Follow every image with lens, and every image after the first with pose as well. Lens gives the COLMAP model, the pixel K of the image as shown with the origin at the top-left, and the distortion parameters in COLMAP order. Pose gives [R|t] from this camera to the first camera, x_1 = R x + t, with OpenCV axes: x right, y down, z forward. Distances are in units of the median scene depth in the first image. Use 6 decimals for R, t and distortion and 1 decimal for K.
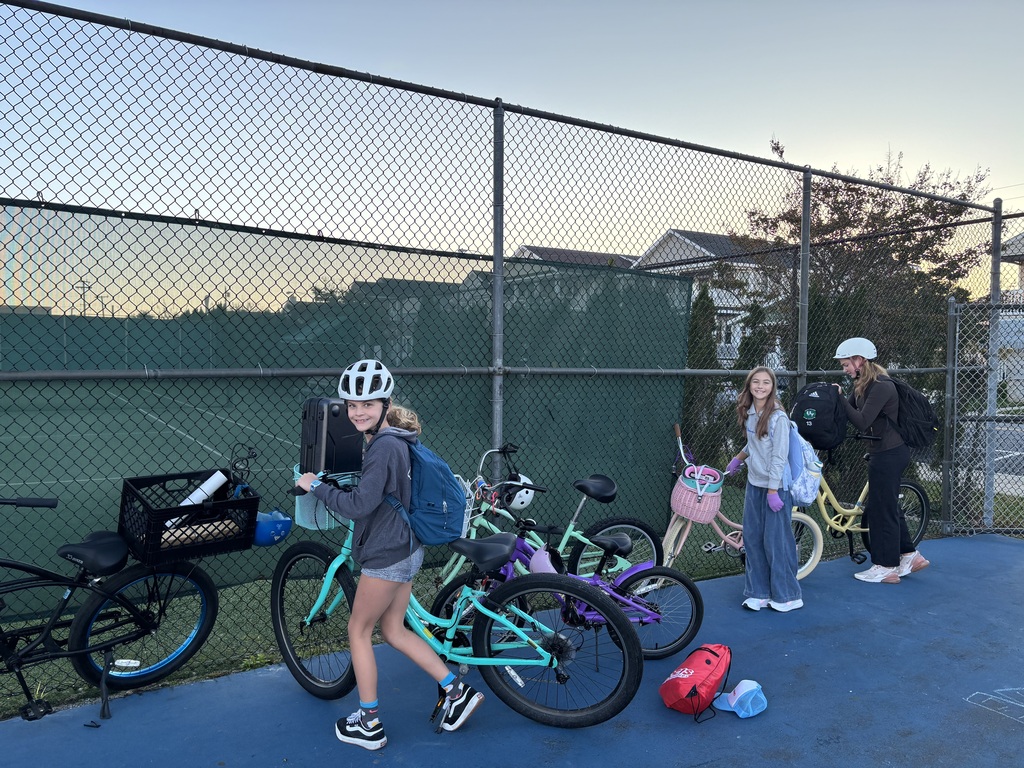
lens RADIAL K [[773.6, 0, 482.7], [0, 773.6, 370.9], [0, 0, 1]] dist [0.054708, -0.040725]
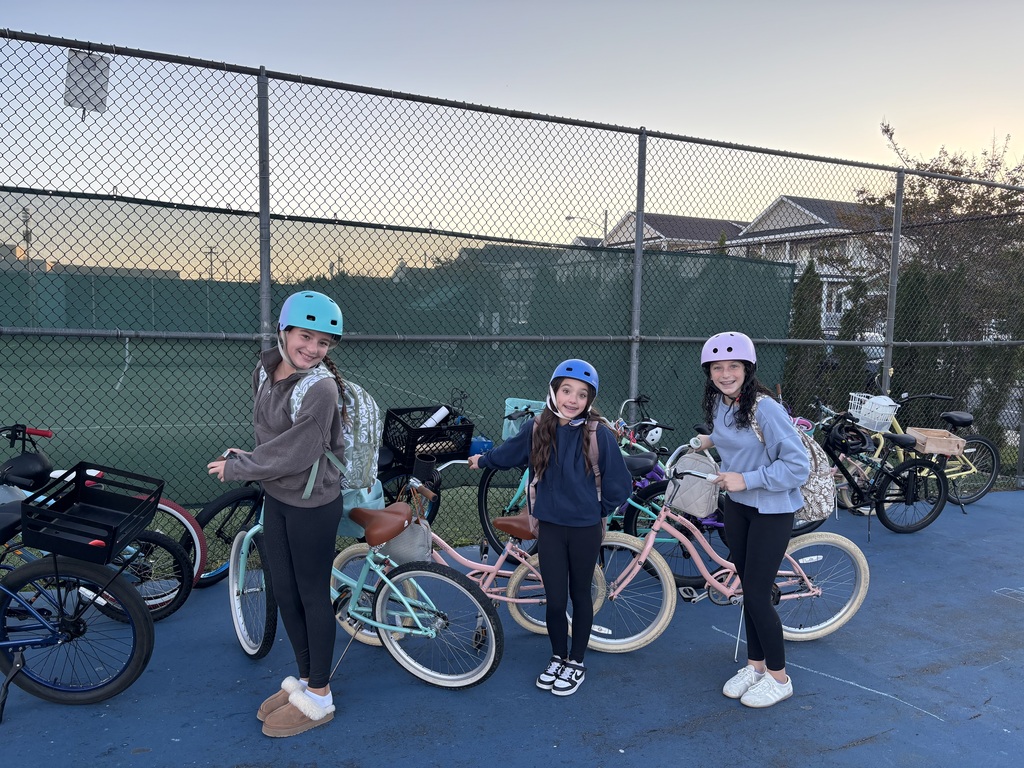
lens RADIAL K [[773.6, 0, 507.7], [0, 773.6, 383.4], [0, 0, 1]] dist [0.054708, -0.040725]
pose [[0.995280, 0.018737, -0.095218, -0.070822], [-0.013003, 0.998084, 0.060488, -0.001225], [0.096169, -0.058964, 0.993617, -0.324480]]
